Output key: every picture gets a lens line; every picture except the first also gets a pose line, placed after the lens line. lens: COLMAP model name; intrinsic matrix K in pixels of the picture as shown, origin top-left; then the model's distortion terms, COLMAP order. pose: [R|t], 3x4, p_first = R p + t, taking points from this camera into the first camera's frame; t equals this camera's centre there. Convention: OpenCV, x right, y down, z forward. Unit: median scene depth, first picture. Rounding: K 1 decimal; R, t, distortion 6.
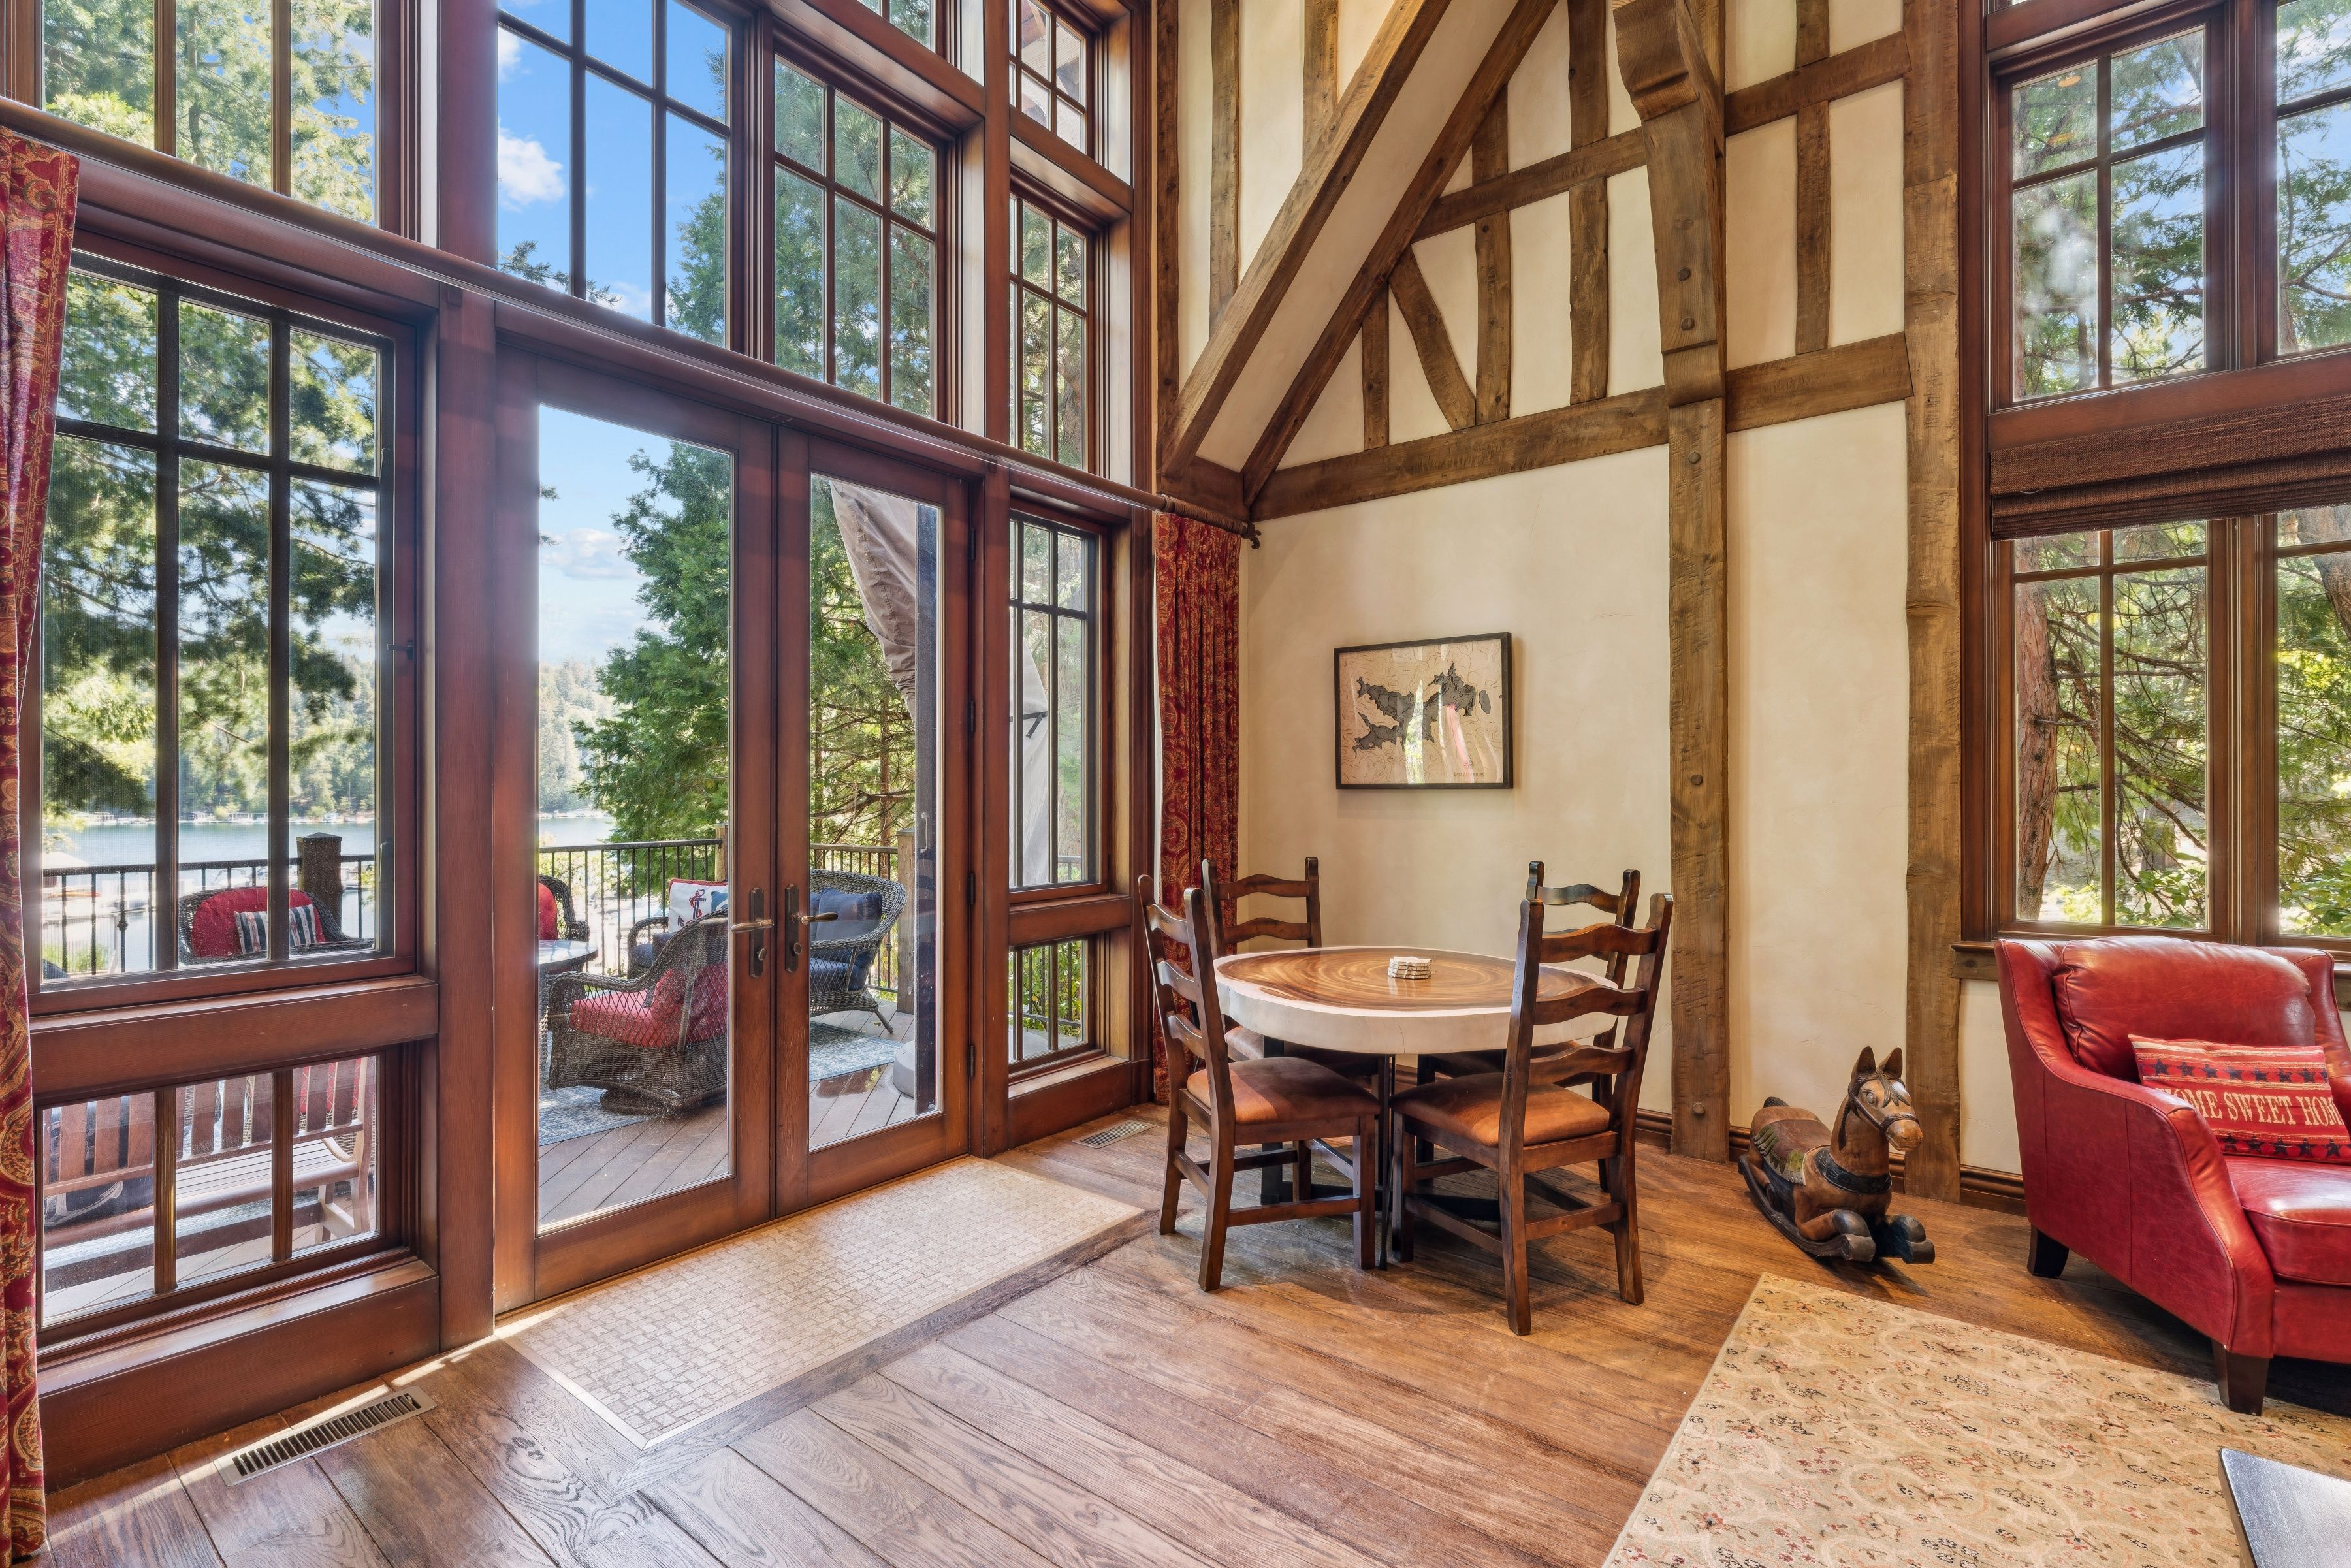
lens RADIAL K [[1057.5, 0, 1172.6], [0, 1057.5, 788.4], [0, 0, 1]] dist [-0.003201, 0.000001]
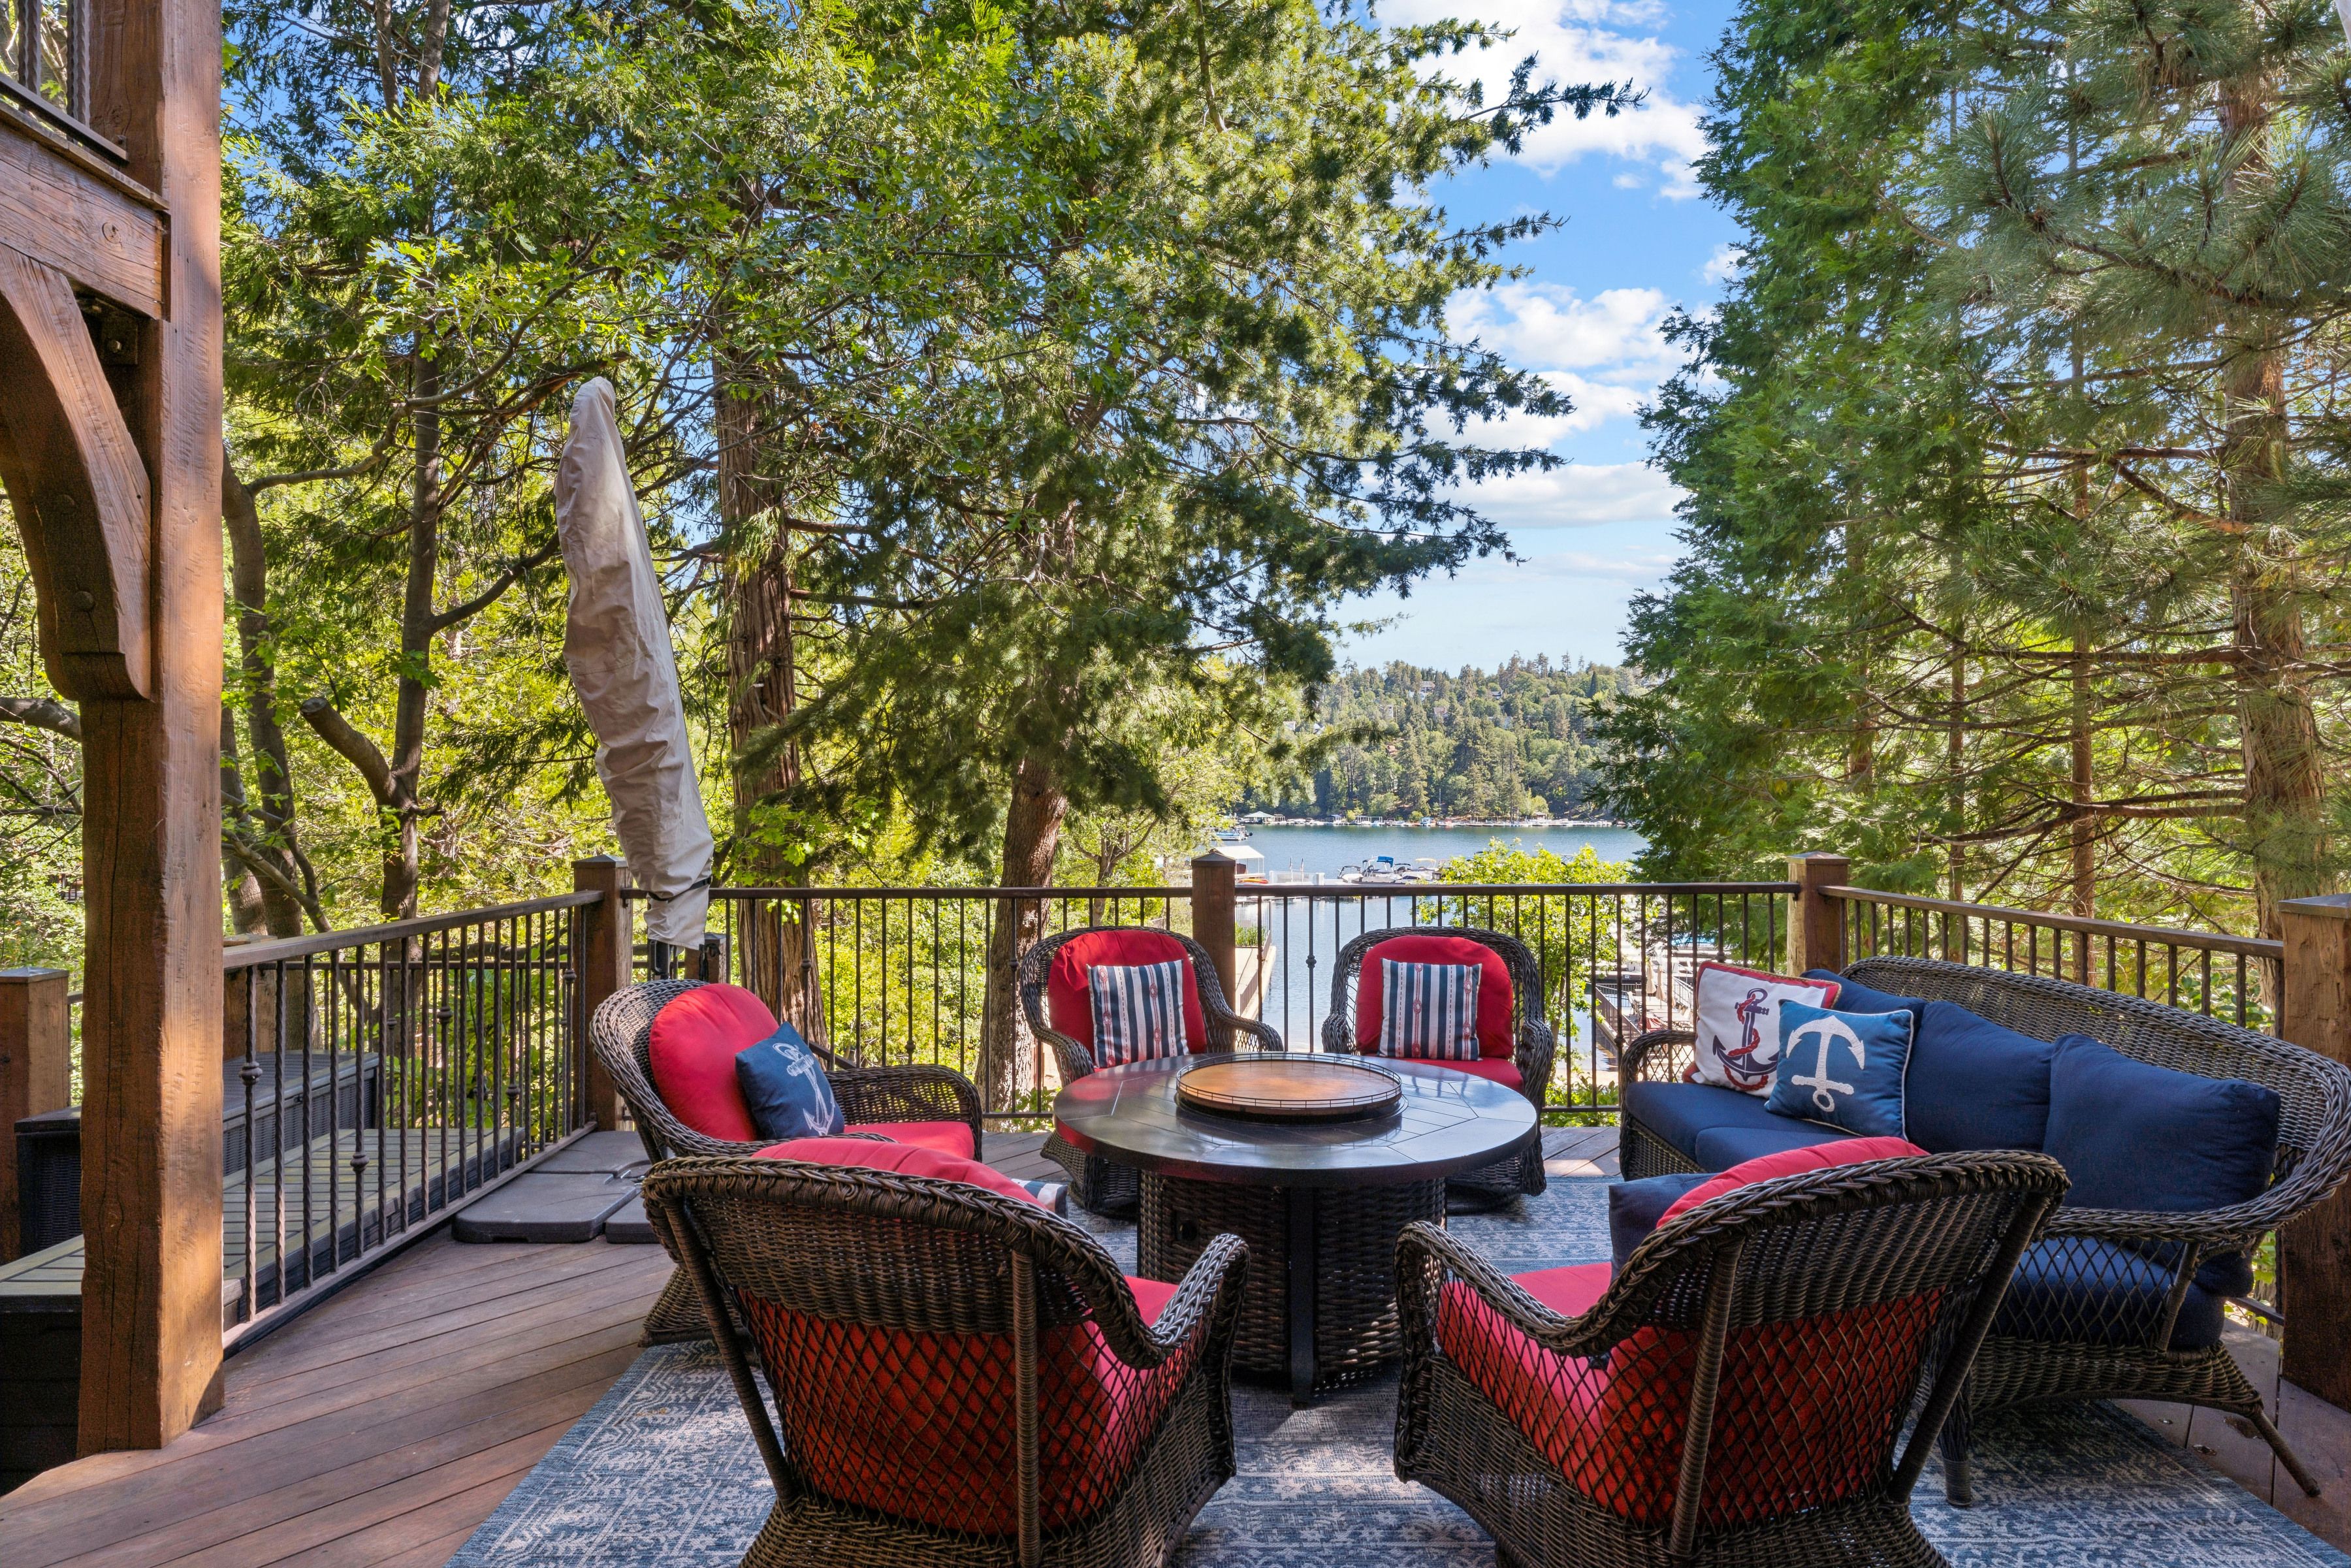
lens RADIAL K [[1198.9, 0, 1175.5], [0, 1198.9, 784.0], [0, 0, 1]] dist [0.003223, 0.000090]
pose [[0.635613, -0.004843, -0.771993, -0.323302], [-0.002782, 0.999959, -0.008564, 0.002532], [0.772003, 0.007592, 0.635574, 0.755082]]
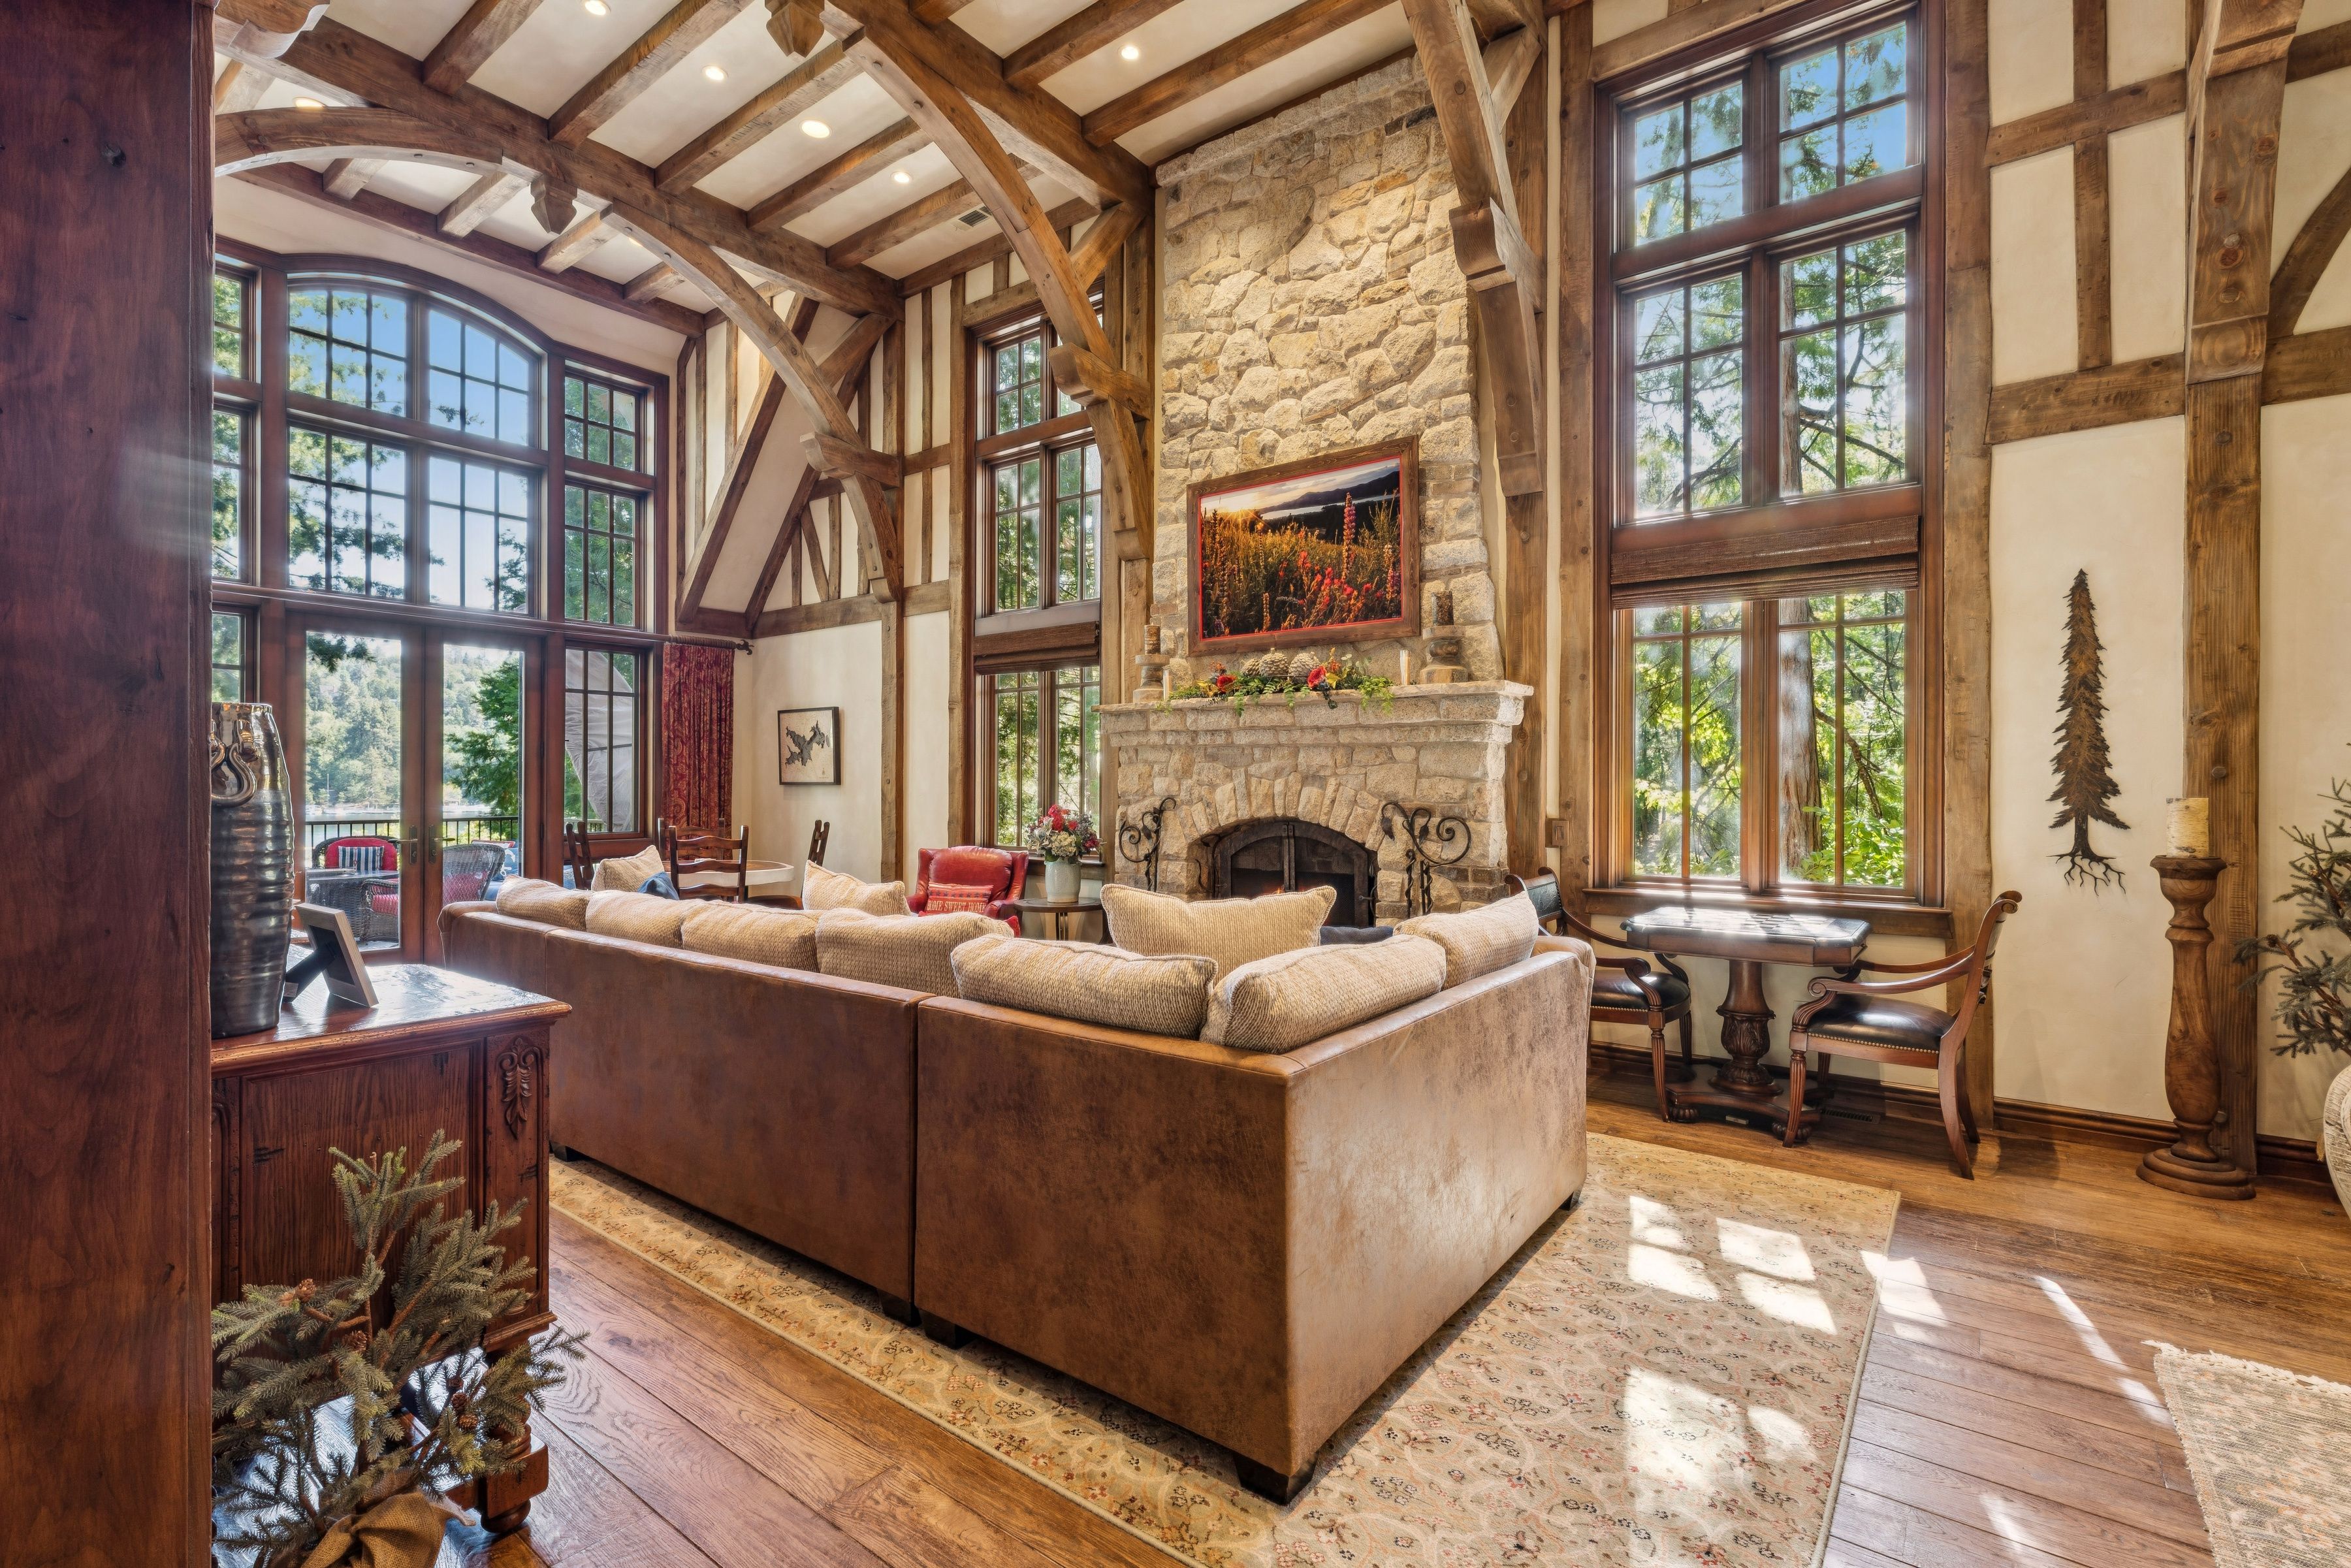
lens RADIAL K [[1059.2, 0, 1175.5], [0, 1059.2, 784.0], [0, 0, 1]] dist [-0.002631, 0.000746]
pose [[0.999925, 0.004201, 0.011495, 1.040604], [-0.004200, 0.999991, -0.000138, -0.004772], [-0.011496, 0.000090, 0.999934, -1.115912]]
